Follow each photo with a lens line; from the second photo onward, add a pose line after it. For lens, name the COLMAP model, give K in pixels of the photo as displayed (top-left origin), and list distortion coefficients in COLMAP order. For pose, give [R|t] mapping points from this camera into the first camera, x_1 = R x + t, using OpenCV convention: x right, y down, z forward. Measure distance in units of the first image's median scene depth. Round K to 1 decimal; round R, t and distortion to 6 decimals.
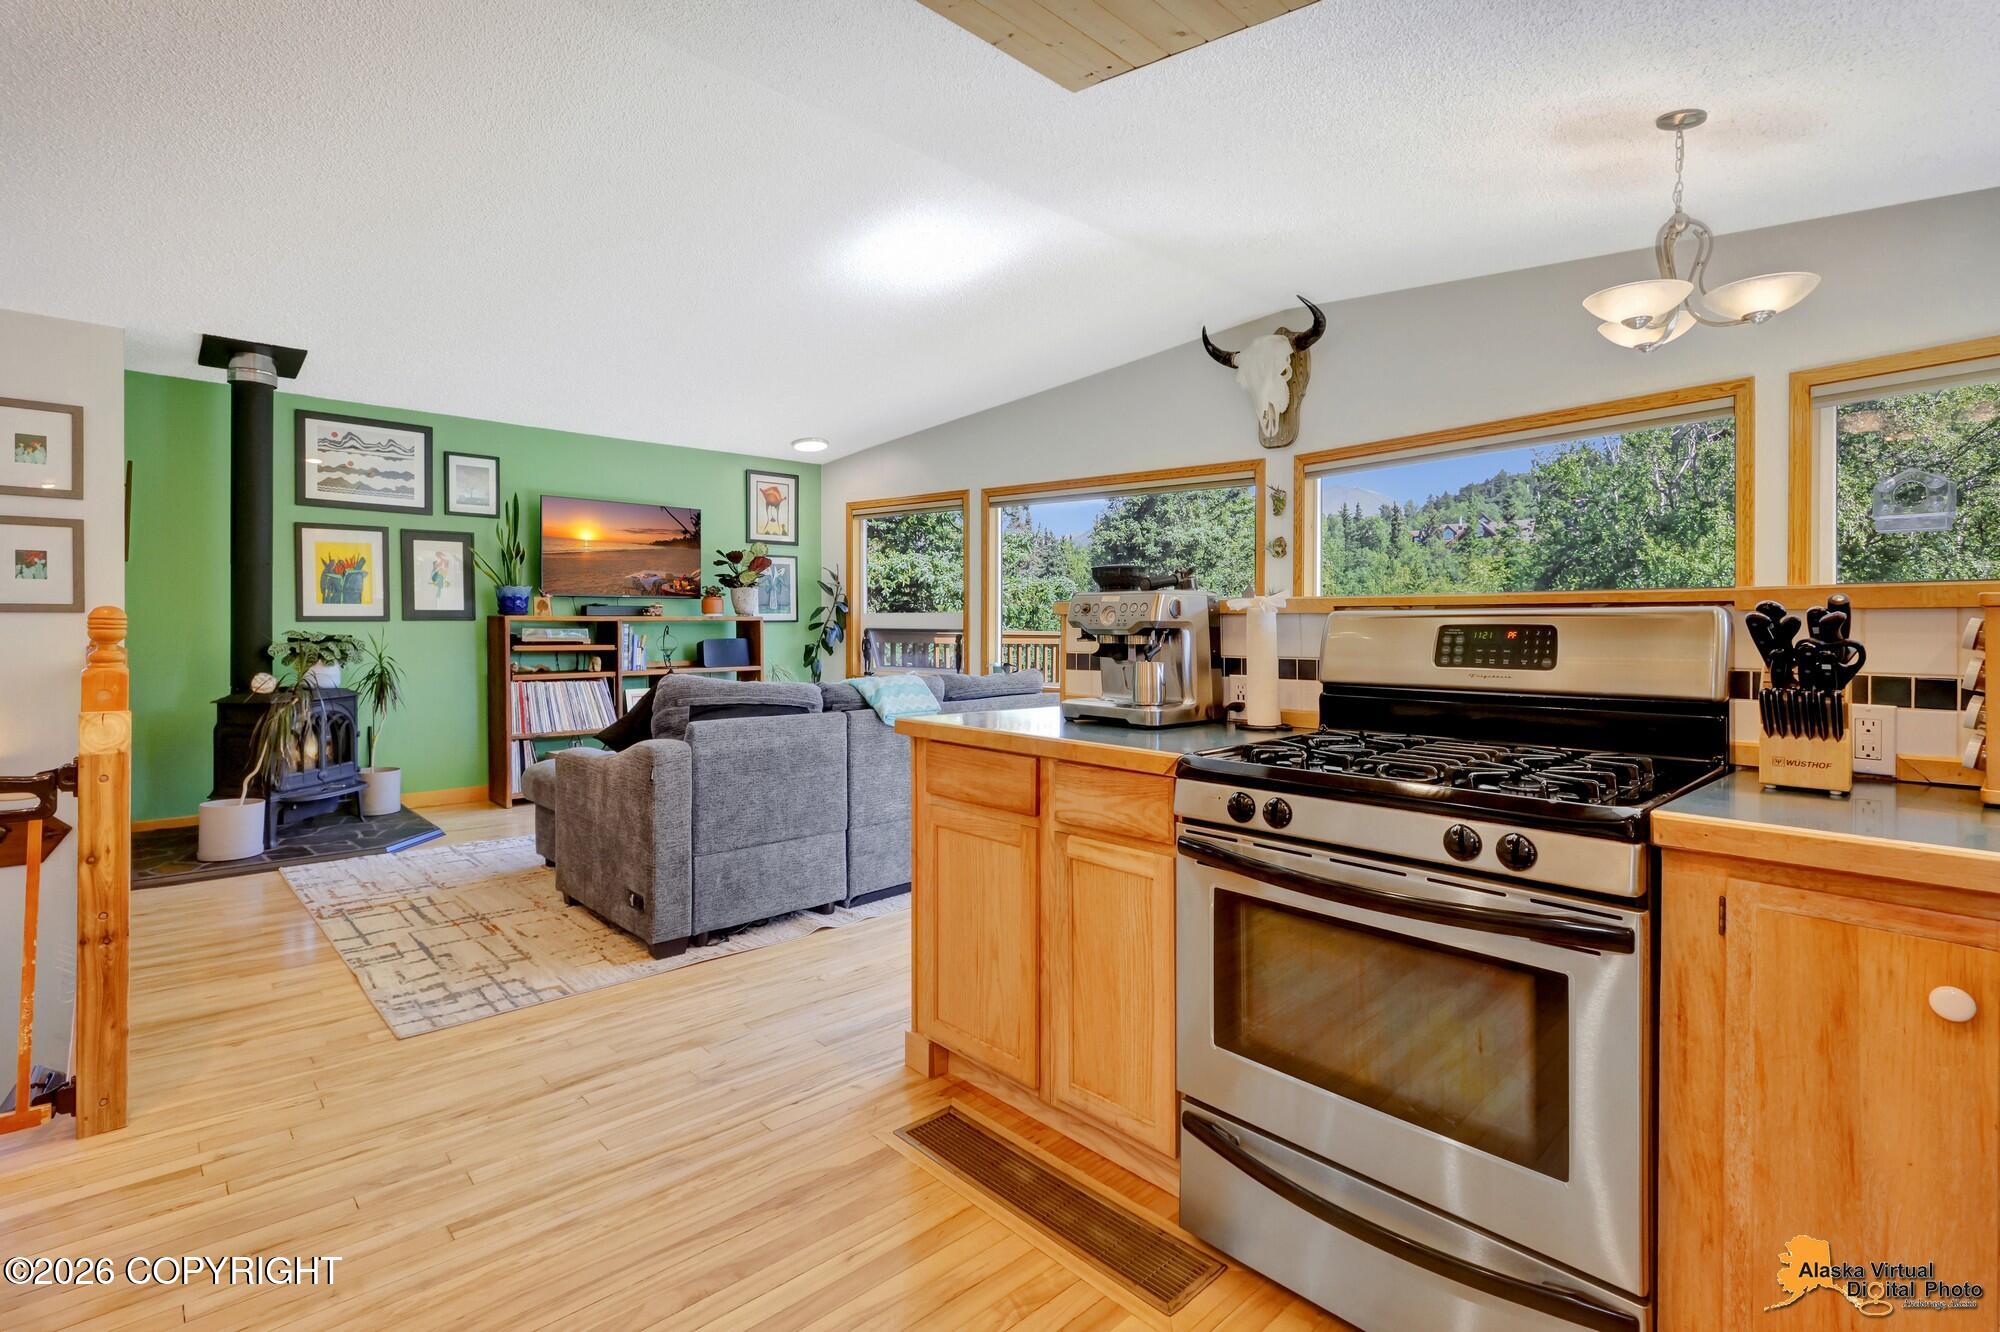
lens RADIAL K [[924.9, 0, 995.4], [0, 924.9, 642.6], [0, 0, 1]] dist [0.000114, 0.000059]
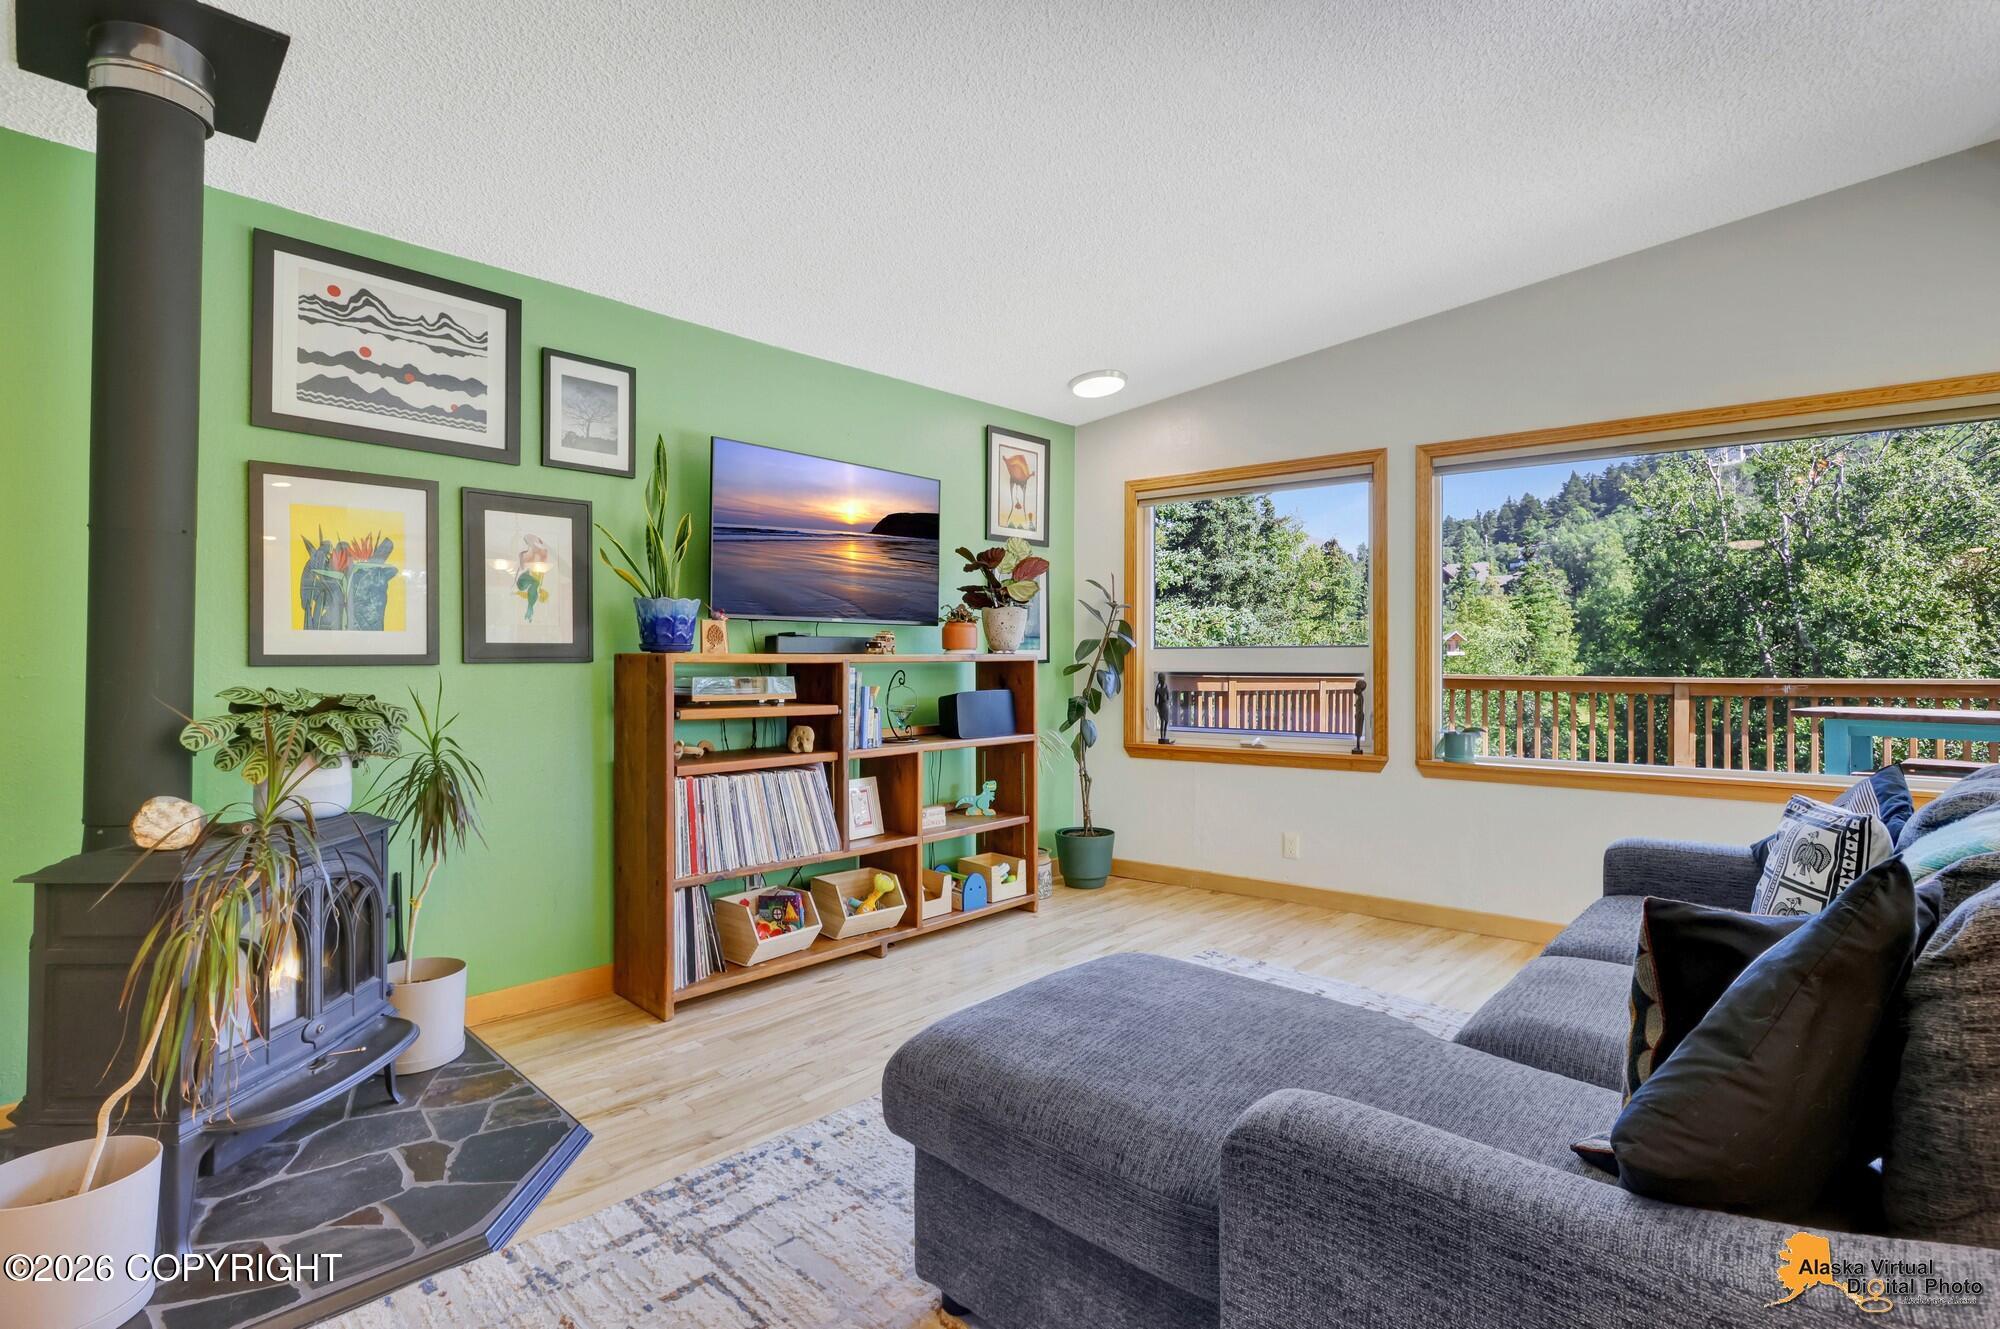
lens RADIAL K [[951.8, 0, 1056.3], [0, 951.8, 660.5], [0, 0, 1]] dist [0.001631, -0.000368]
pose [[0.997658, -0.003493, 0.068308, -0.350361], [0.005069, 0.999725, -0.022914, -0.011678], [-0.068209, 0.023207, 0.997401, 0.451366]]
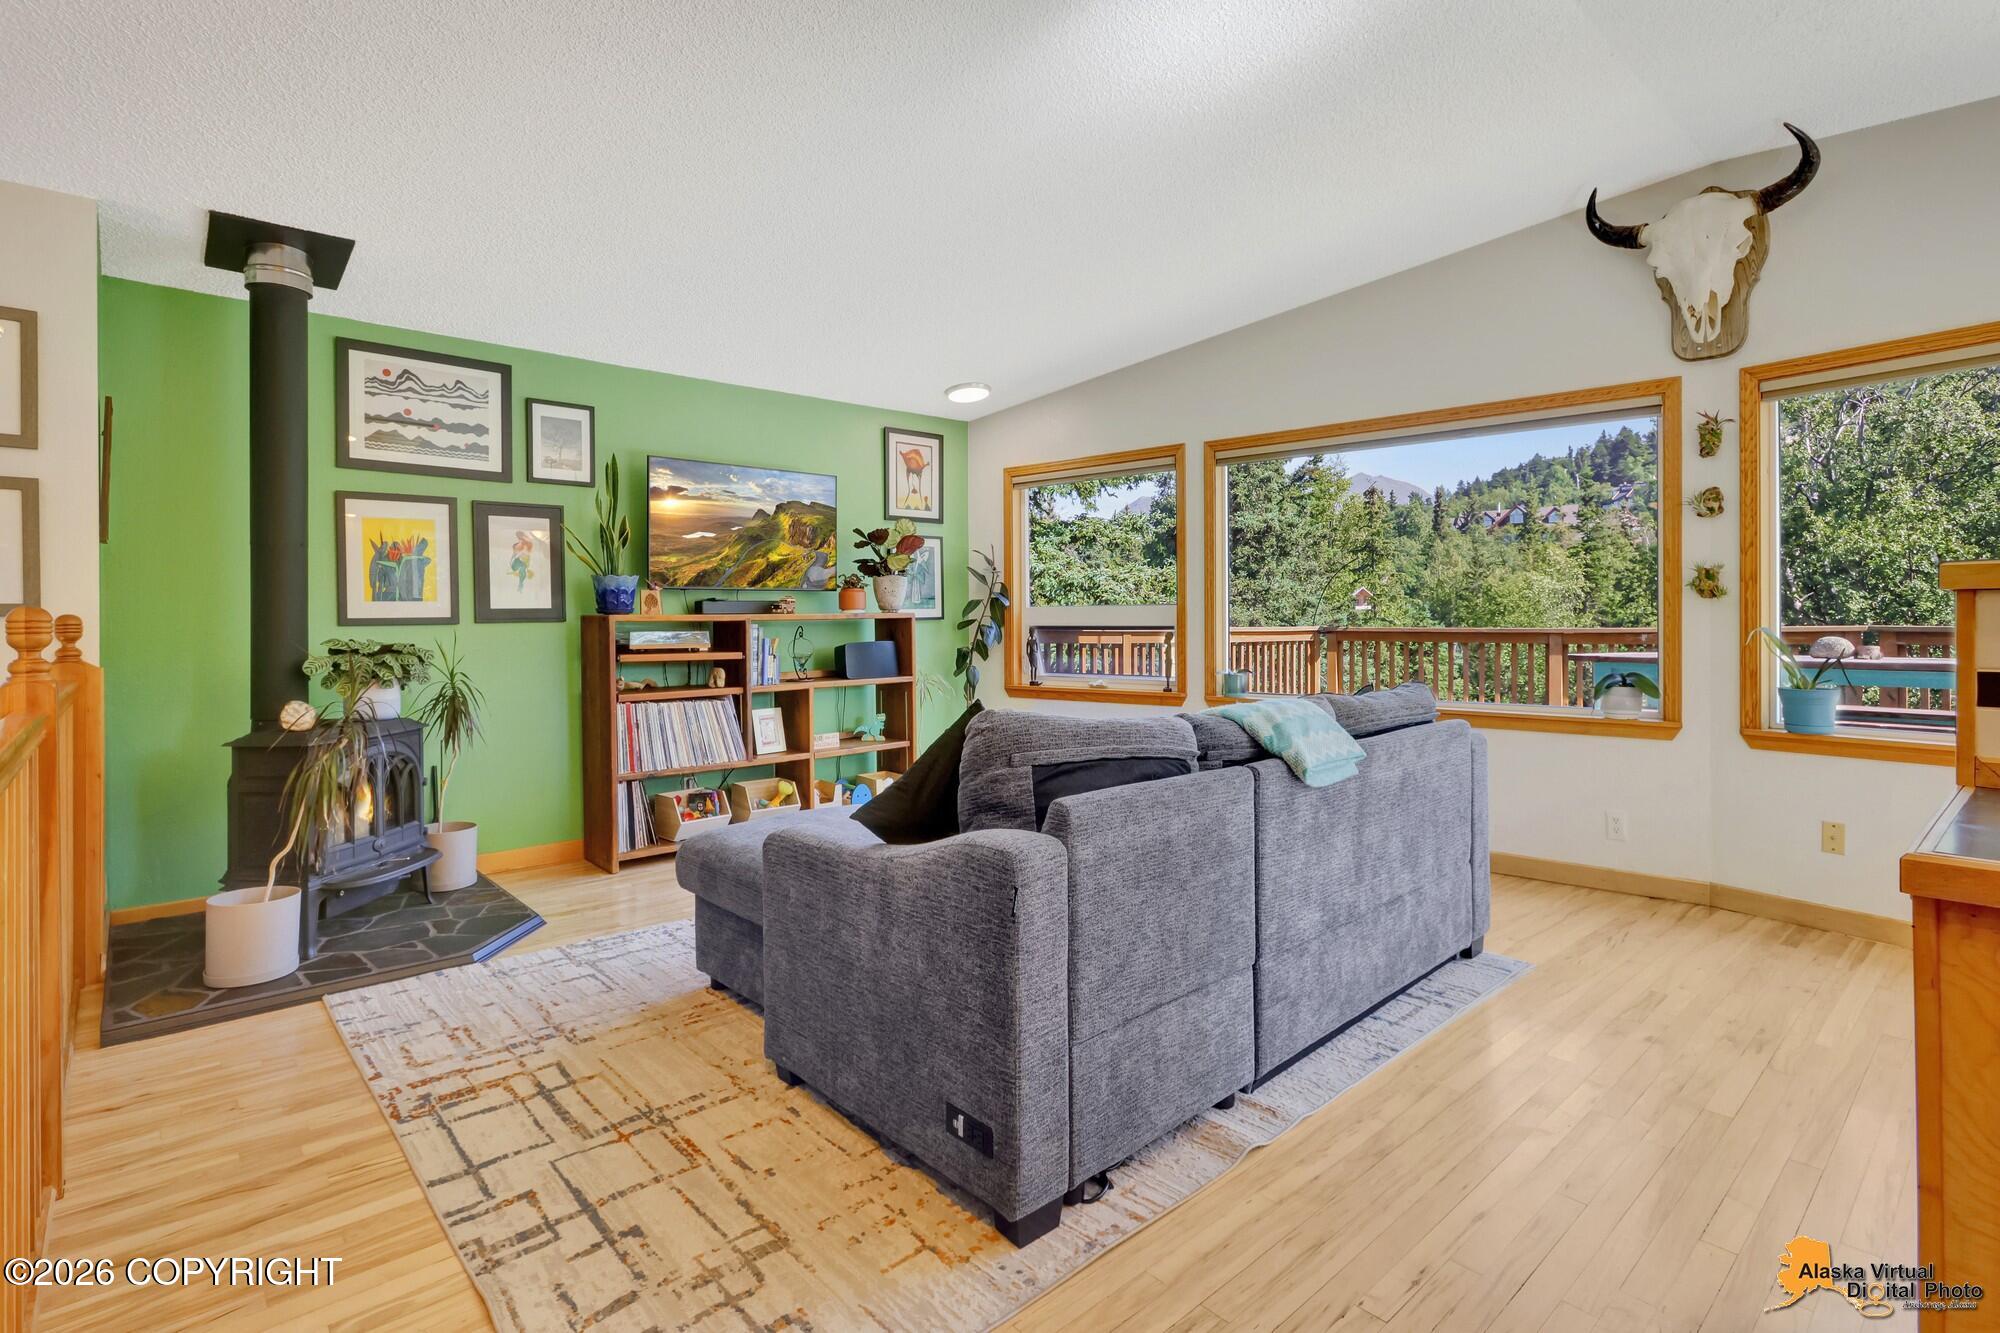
lens RADIAL K [[956.5, 0, 982.1], [0, 956.5, 631.9], [0, 0, 1]] dist [0.002349, 0.000163]
pose [[0.999105, -0.011707, -0.040648, -0.203102], [0.011369, 0.999899, -0.008527, -0.005563], [0.040744, 0.008057, 0.999137, 0.247641]]
